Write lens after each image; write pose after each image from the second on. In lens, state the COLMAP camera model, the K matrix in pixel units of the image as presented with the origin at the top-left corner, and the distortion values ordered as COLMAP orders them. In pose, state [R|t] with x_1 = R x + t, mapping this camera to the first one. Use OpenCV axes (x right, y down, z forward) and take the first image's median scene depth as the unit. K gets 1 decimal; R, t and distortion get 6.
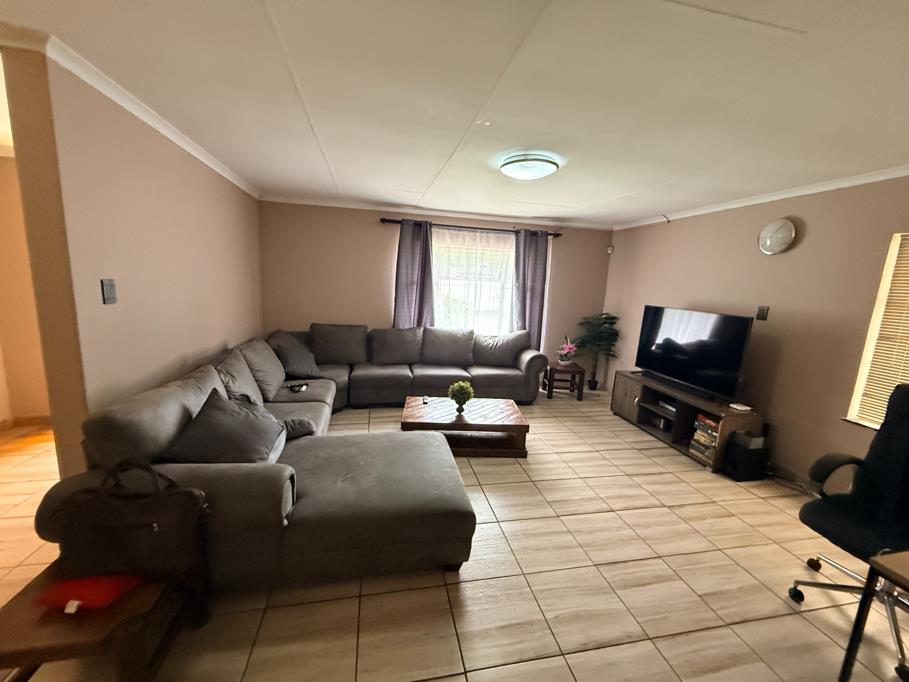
lens RADIAL K [[364.2, 0, 452.4], [0, 364.2, 338.1], [0, 0, 1]] dist [-0.001202, 0.000367]
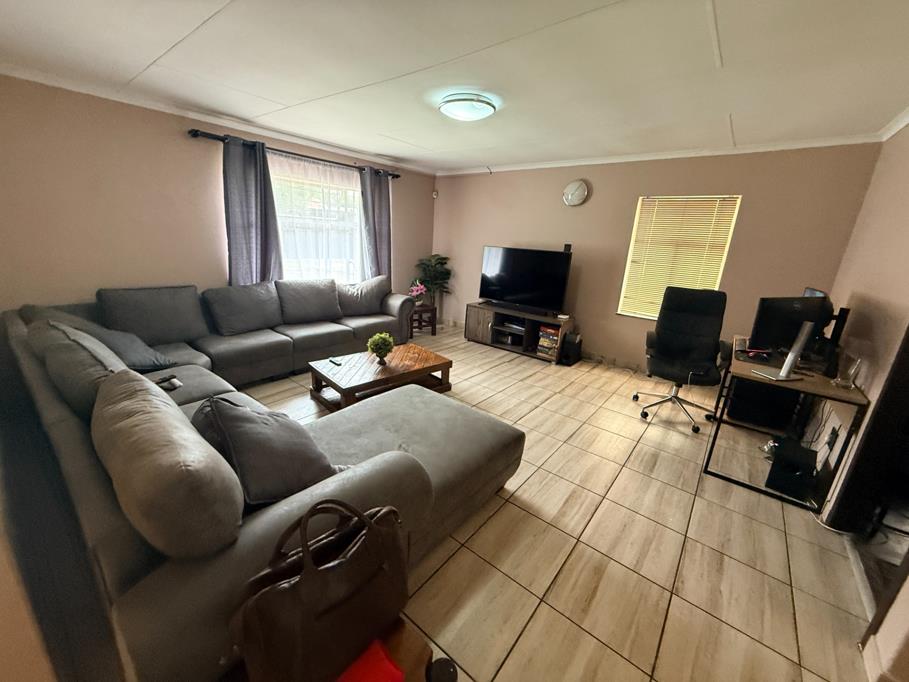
lens RADIAL K [[364.2, 0, 452.8], [0, 364.2, 338.8], [0, 0, 1]] dist [-0.001202, 0.000367]
pose [[0.775881, -0.181755, 0.604130, -0.304147], [0.088088, 0.979431, 0.181535, -0.016844], [-0.624699, -0.087633, 0.775933, 0.106975]]
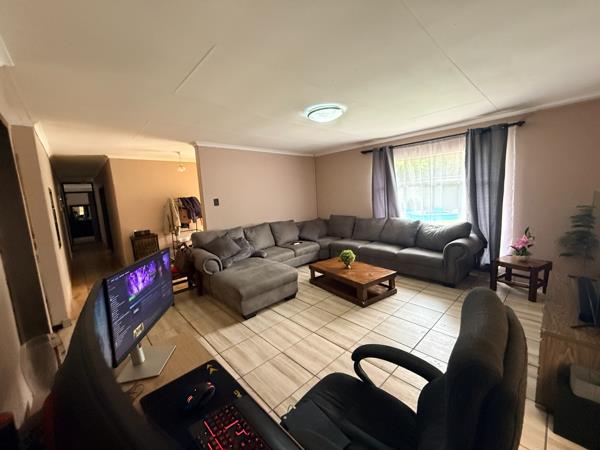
lens RADIAL K [[240.4, 0, 296.0], [0, 240.4, 220.9], [0, 0, 1]] dist [-0.001202, 0.000367]
pose [[0.503068, 0.020239, -0.864010, 0.606348], [-0.055844, 0.998398, -0.009128, 0.013645], [0.862441, 0.052842, 0.503392, 0.208641]]
